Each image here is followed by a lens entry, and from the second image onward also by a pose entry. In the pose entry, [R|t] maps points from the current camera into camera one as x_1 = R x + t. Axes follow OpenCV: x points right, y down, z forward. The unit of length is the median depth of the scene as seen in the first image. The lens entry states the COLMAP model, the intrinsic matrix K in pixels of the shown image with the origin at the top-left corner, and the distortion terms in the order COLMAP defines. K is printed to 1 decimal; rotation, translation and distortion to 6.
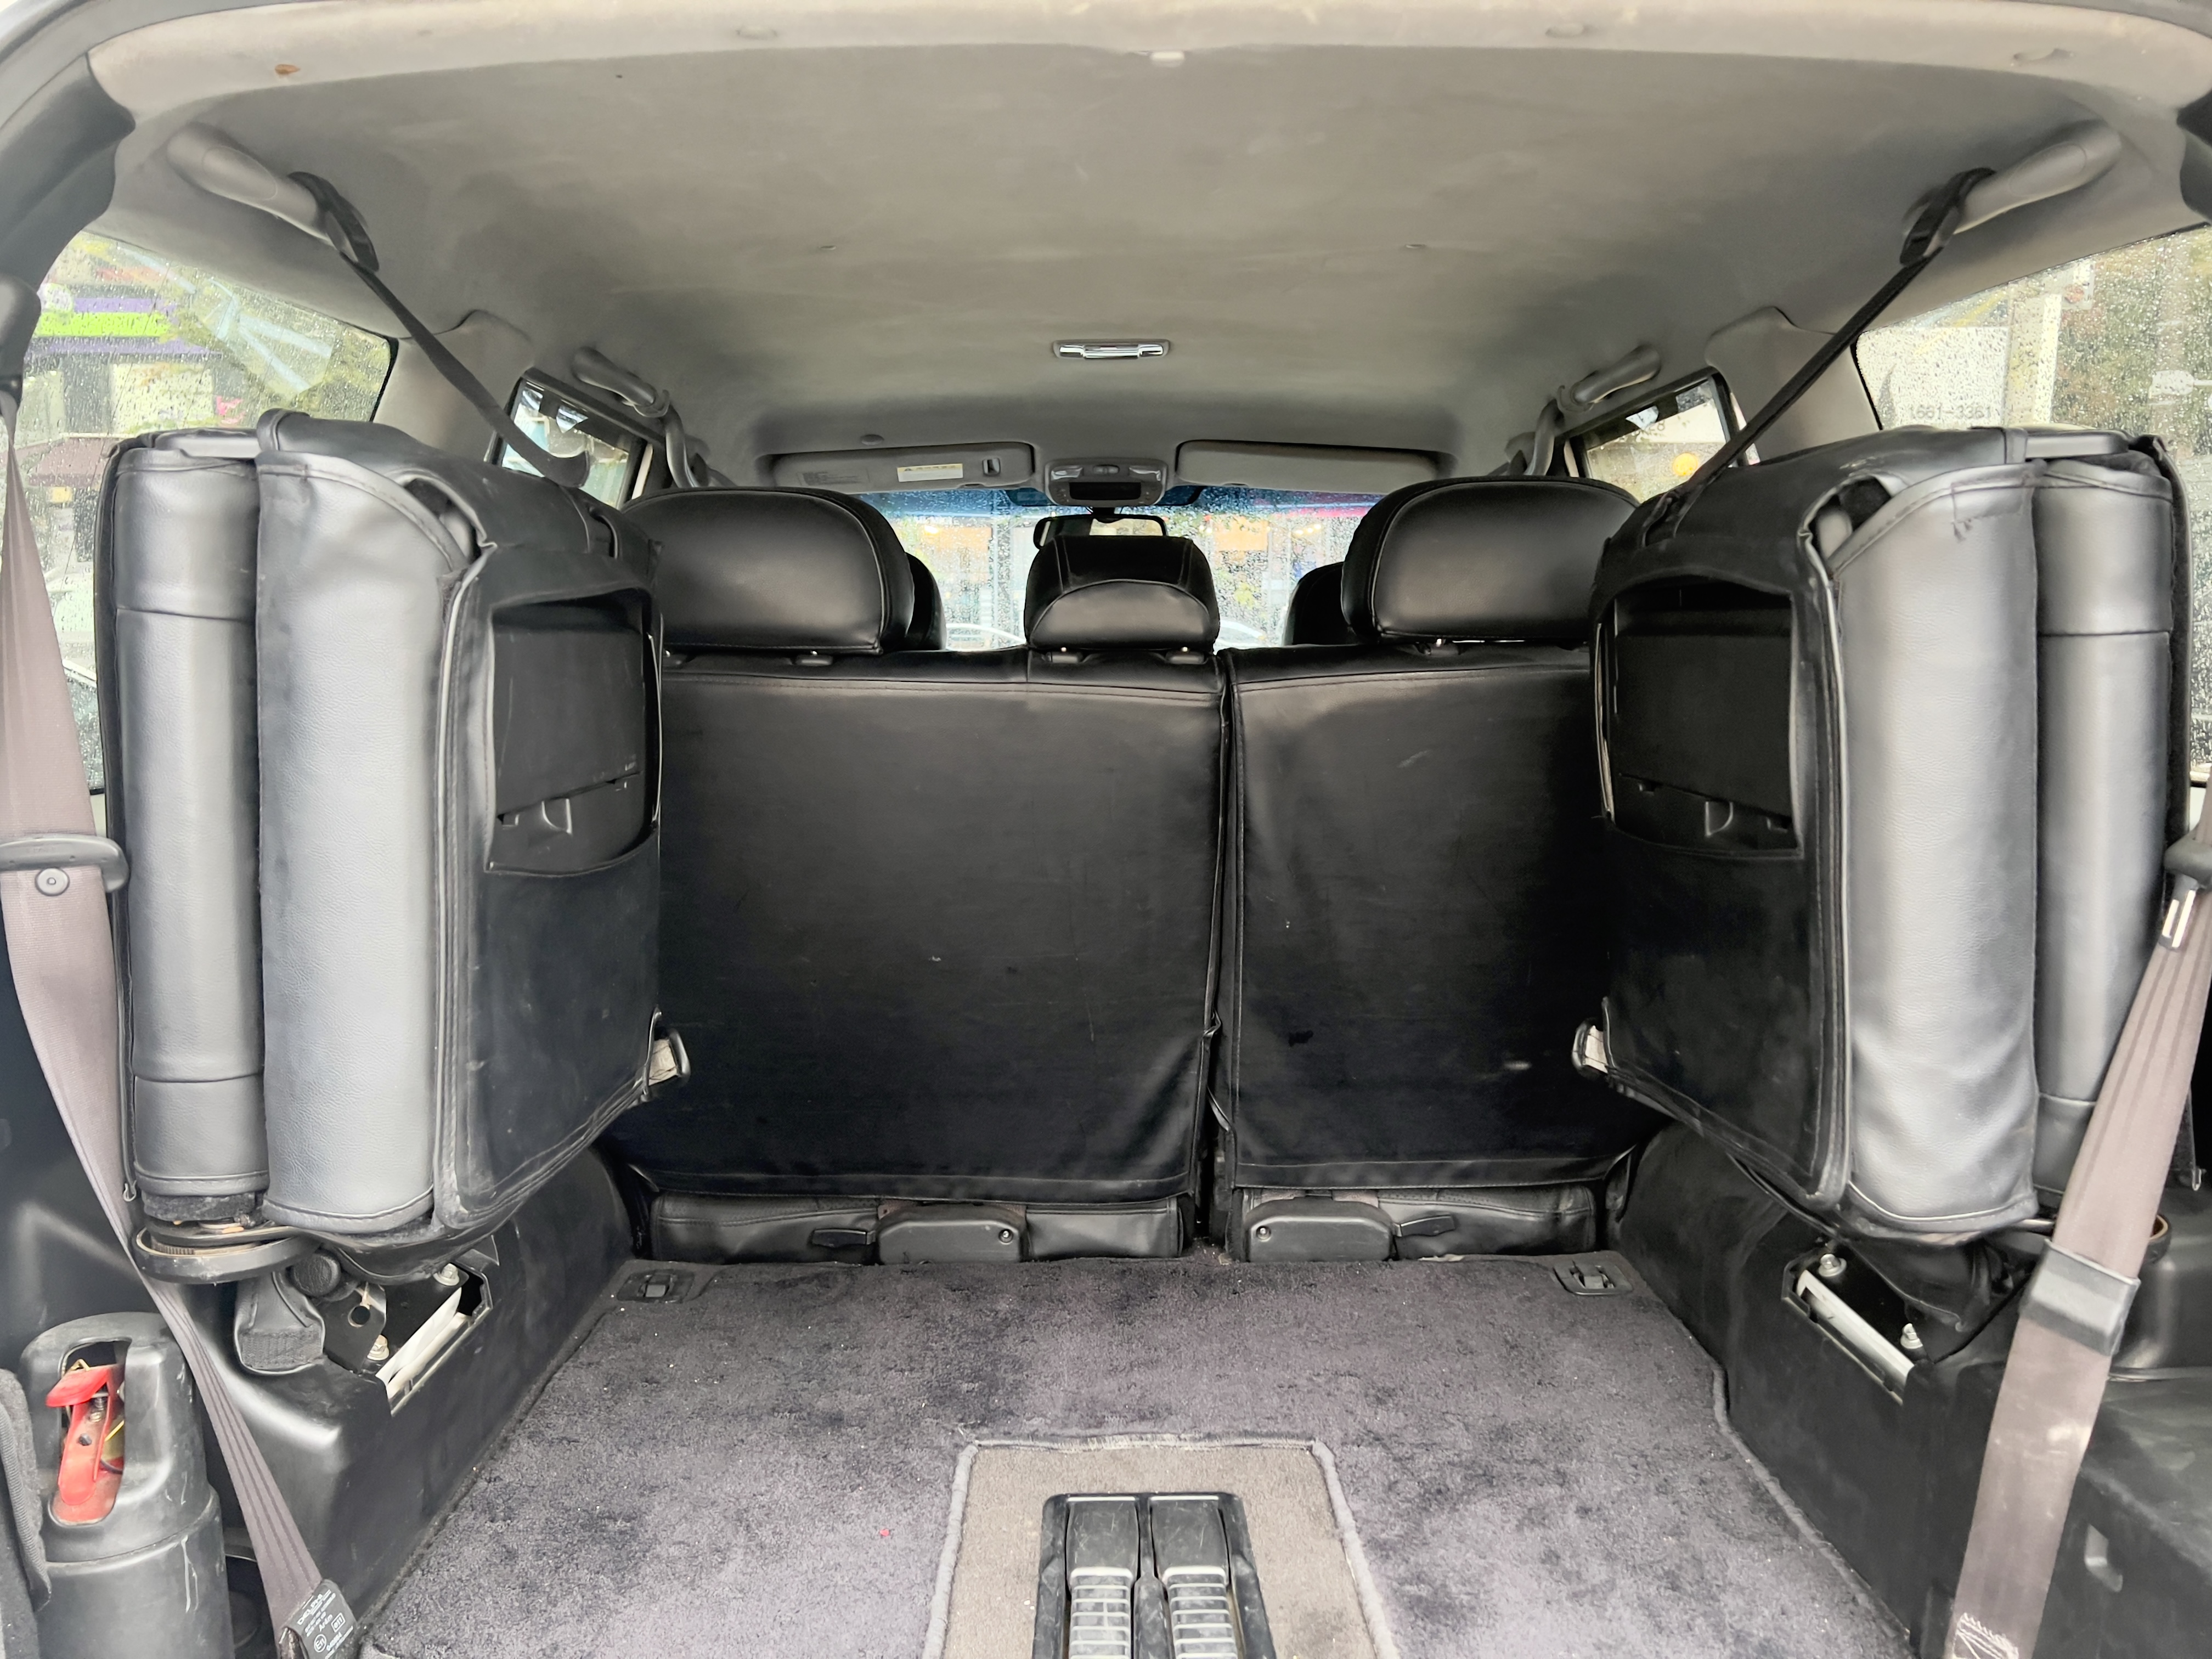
lens RADIAL K [[1661.8, 0, 1104.2], [0, 1661.8, 832.7], [0, 0, 1]] dist [0.063965, -0.004136]
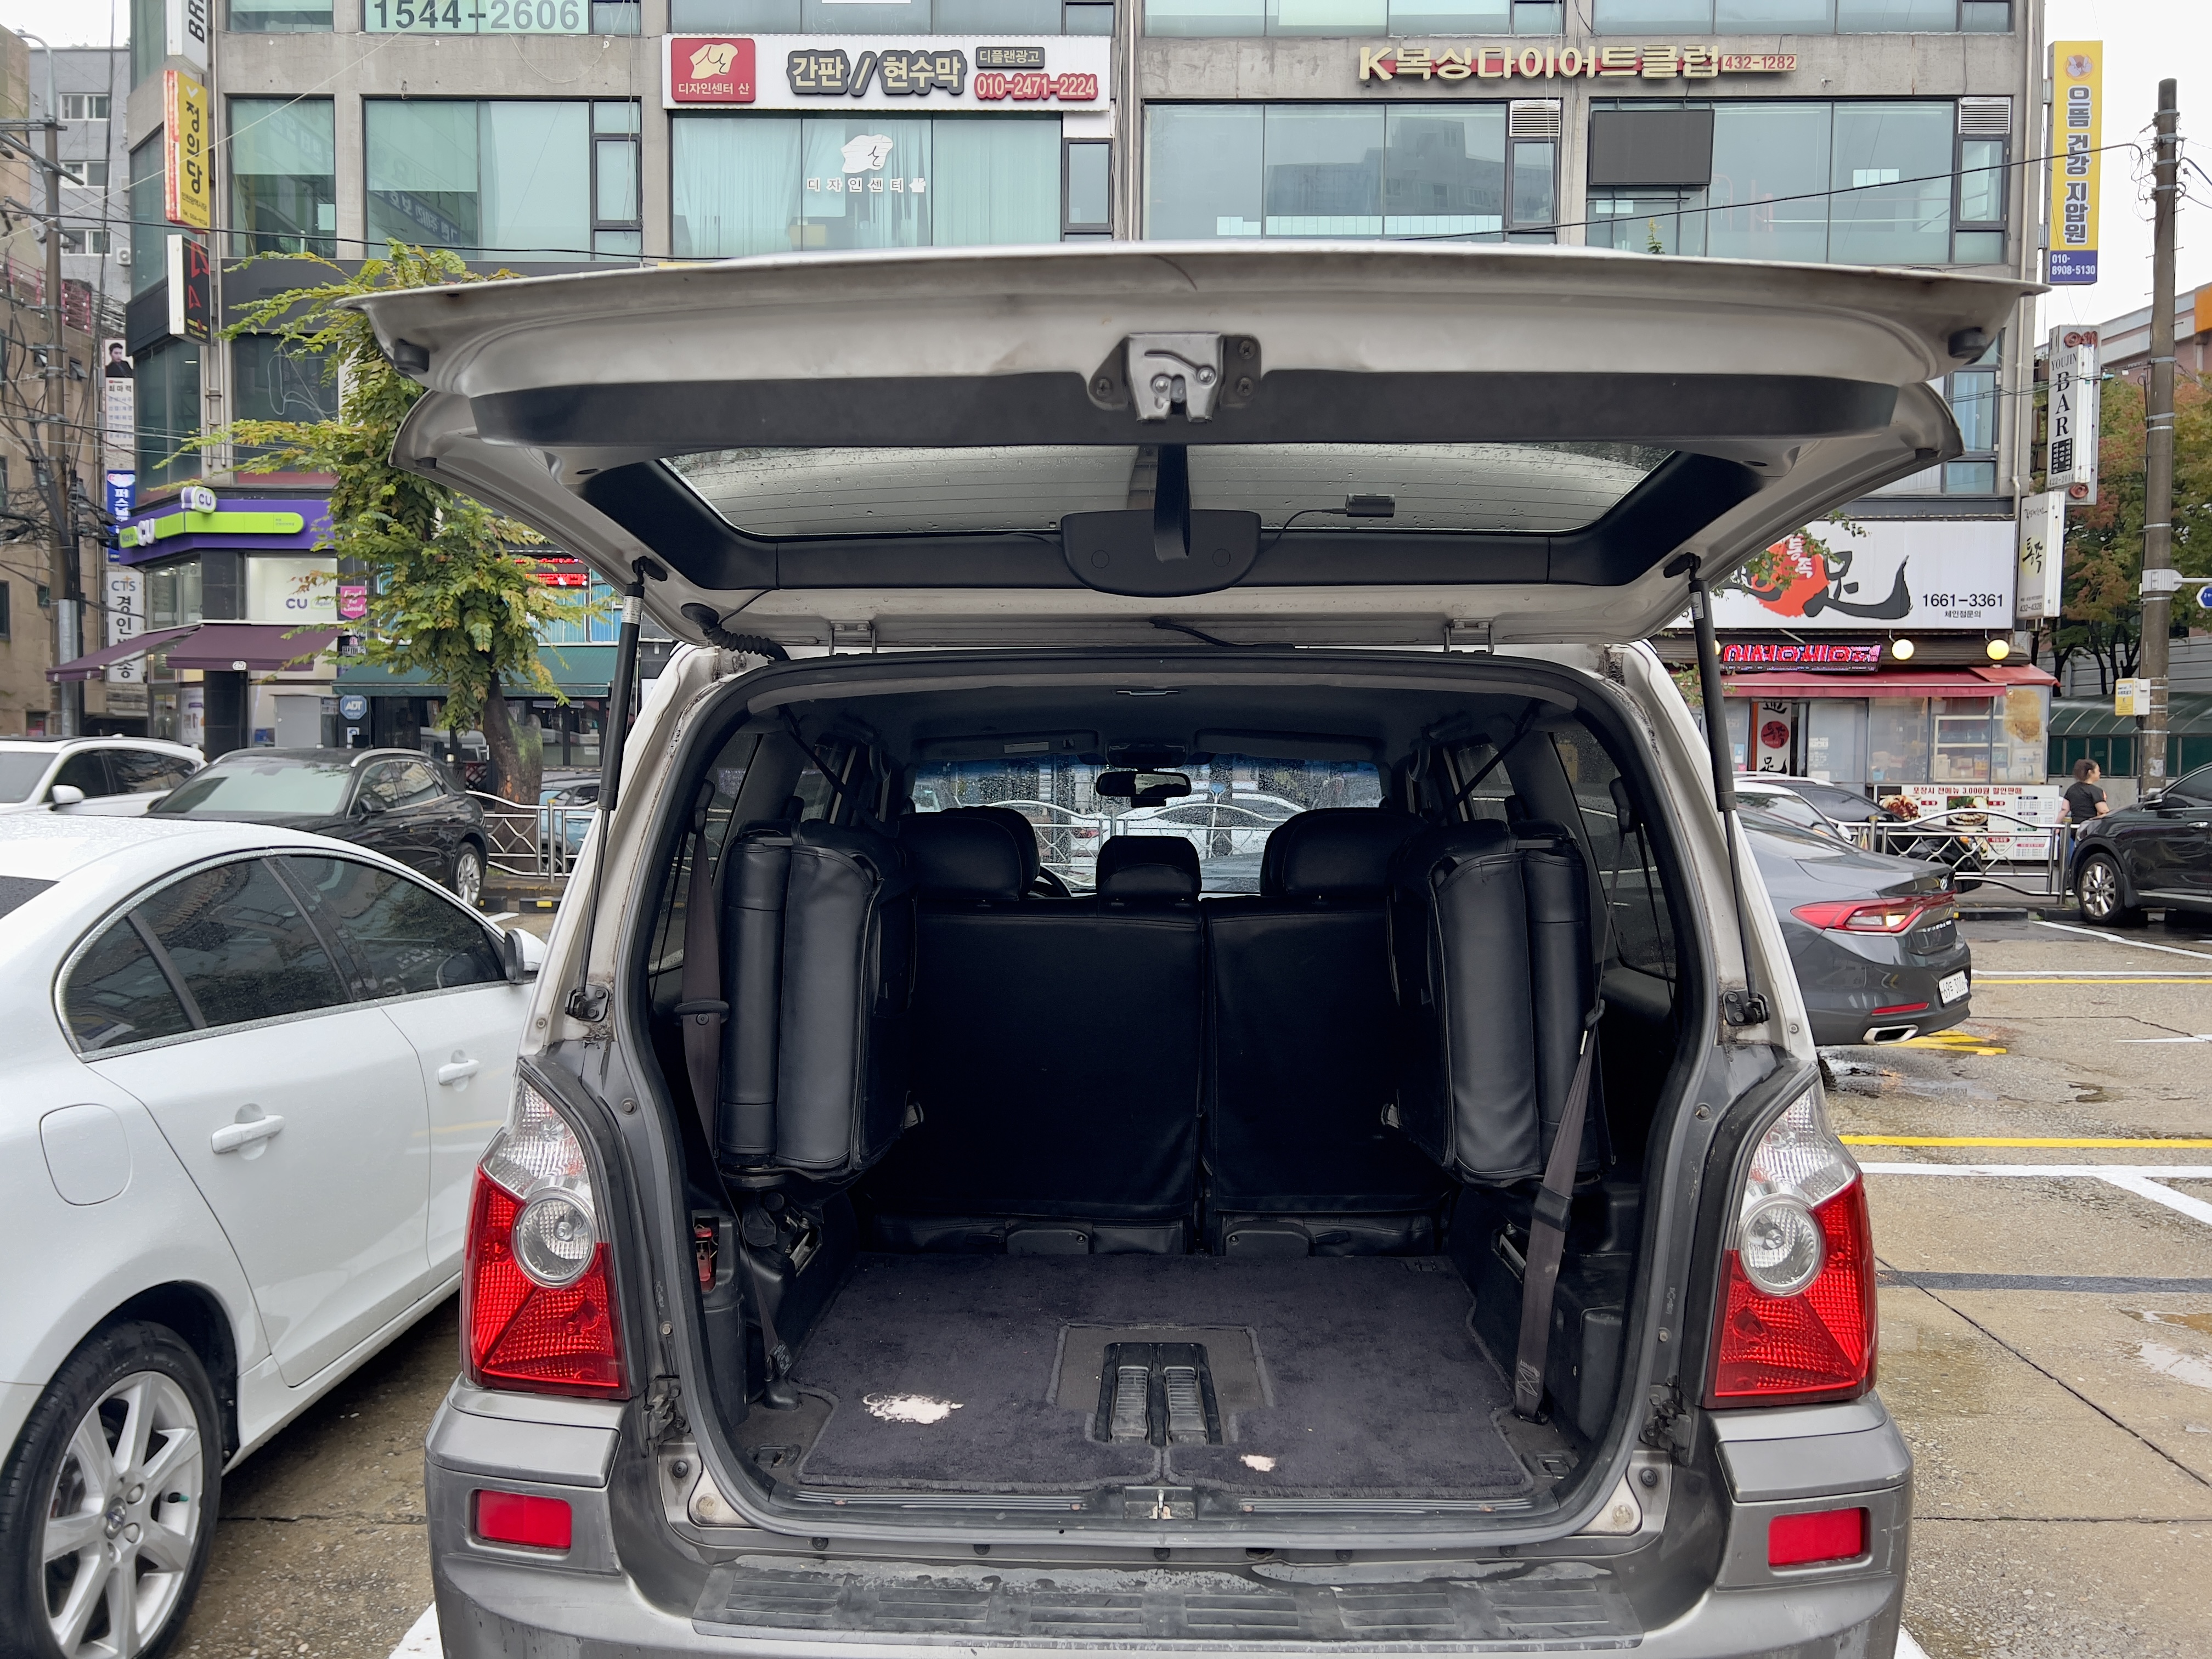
lens RADIAL K [[1661.8, 0, 1094.1], [0, 1661.8, 810.2], [0, 0, 1]] dist [0.063965, -0.004136]
pose [[0.999264, 0.003529, -0.038186, 0.022388], [-0.007672, 0.994022, -0.108909, -0.007930], [0.037573, 0.109122, 0.993318, -0.938103]]
